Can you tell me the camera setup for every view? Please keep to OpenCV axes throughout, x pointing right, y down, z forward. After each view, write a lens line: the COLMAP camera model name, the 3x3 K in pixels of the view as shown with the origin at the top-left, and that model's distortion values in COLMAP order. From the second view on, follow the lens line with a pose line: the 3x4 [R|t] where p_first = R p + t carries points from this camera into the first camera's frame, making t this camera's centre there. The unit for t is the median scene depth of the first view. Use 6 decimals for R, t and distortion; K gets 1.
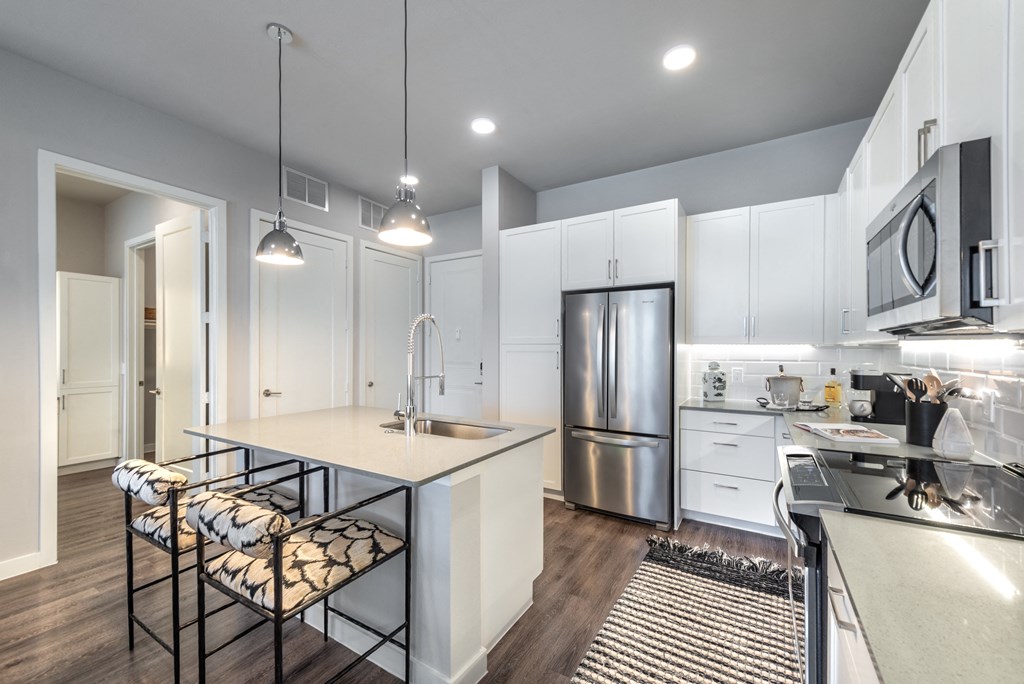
lens RADIAL K [[396.6, 0, 520.0], [0, 396.6, 347.0], [0, 0, 1]] dist [-0.008950, -0.001755]
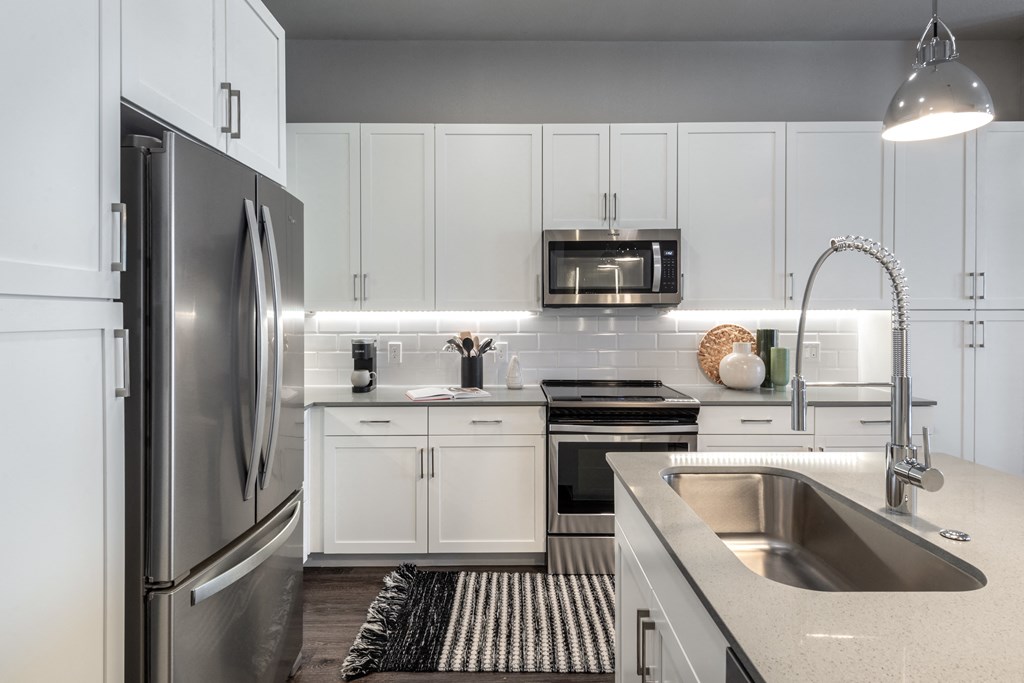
lens RADIAL K [[551.9, 0, 526.0], [0, 551.9, 318.6], [0, 0, 1]] dist [0.018799, -0.000882]
pose [[-0.516739, -0.000527, 0.856143, -0.466362], [-0.003015, 0.999995, -0.001205, 0.025128], [-0.856137, -0.003203, -0.516738, 1.333586]]
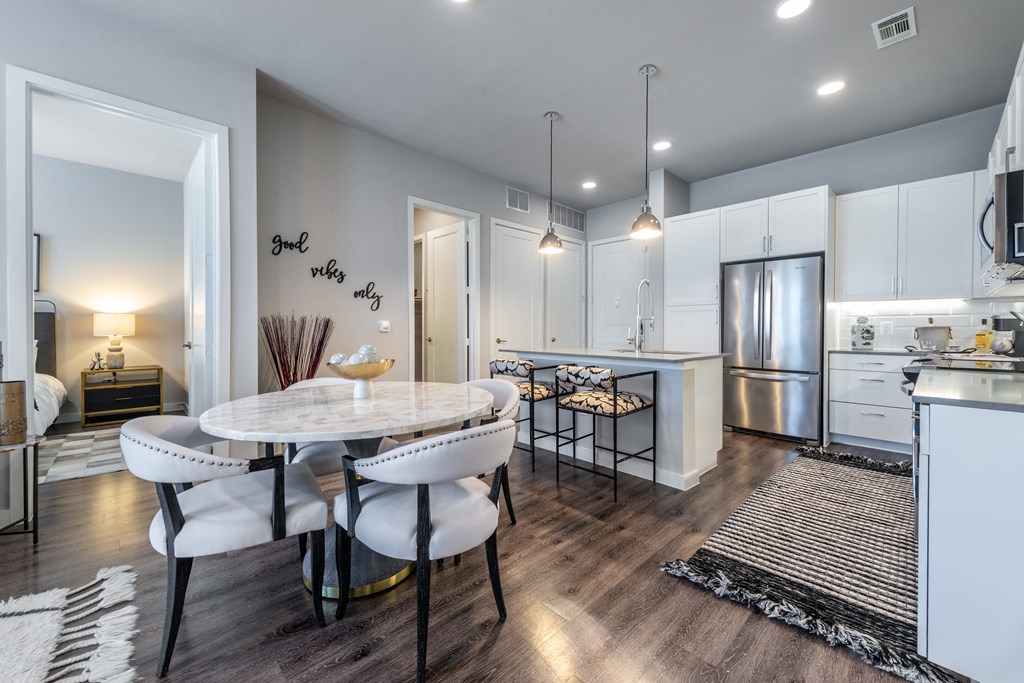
lens RADIAL K [[396.6, 0, 507.3], [0, 396.6, 331.7], [0, 0, 1]] dist [-0.008950, -0.001755]
pose [[0.957881, 0.003085, -0.287150, -0.208872], [0.000321, 0.999930, 0.011814, 0.073946], [0.287167, -0.011409, 0.957813, -0.475893]]
